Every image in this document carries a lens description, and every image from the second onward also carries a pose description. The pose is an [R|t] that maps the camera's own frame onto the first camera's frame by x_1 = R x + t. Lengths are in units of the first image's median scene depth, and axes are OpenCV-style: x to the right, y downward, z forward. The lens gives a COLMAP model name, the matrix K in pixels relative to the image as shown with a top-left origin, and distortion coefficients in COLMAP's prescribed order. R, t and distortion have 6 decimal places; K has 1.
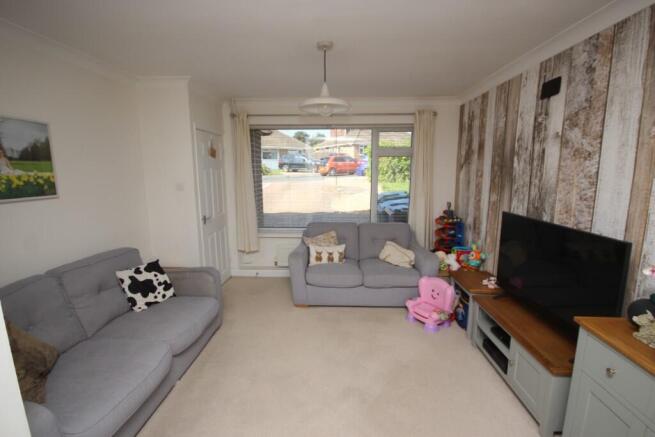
lens RADIAL K [[303.1, 0, 327.5], [0, 303.1, 218.5], [0, 0, 1]] dist [-0.000237, -0.000319]
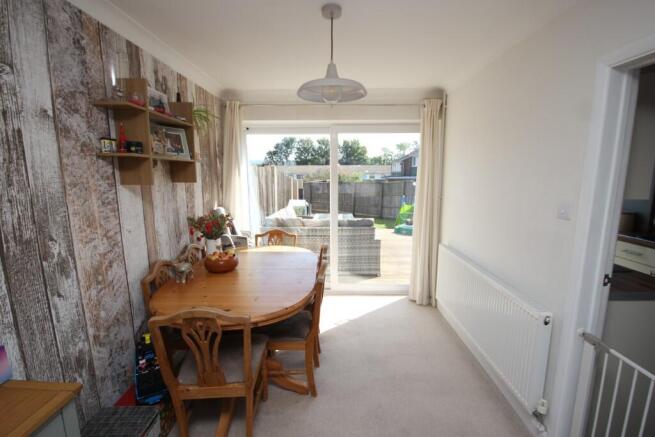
lens RADIAL K [[303.1, 0, 327.5], [0, 303.1, 218.5], [0, 0, 1]] dist [-0.000237, -0.000319]
pose [[-0.999954, 0.008430, -0.004468, 0.204241], [0.006633, 0.950886, 0.309470, -0.283127], [0.006857, 0.309426, -0.950899, 1.807639]]
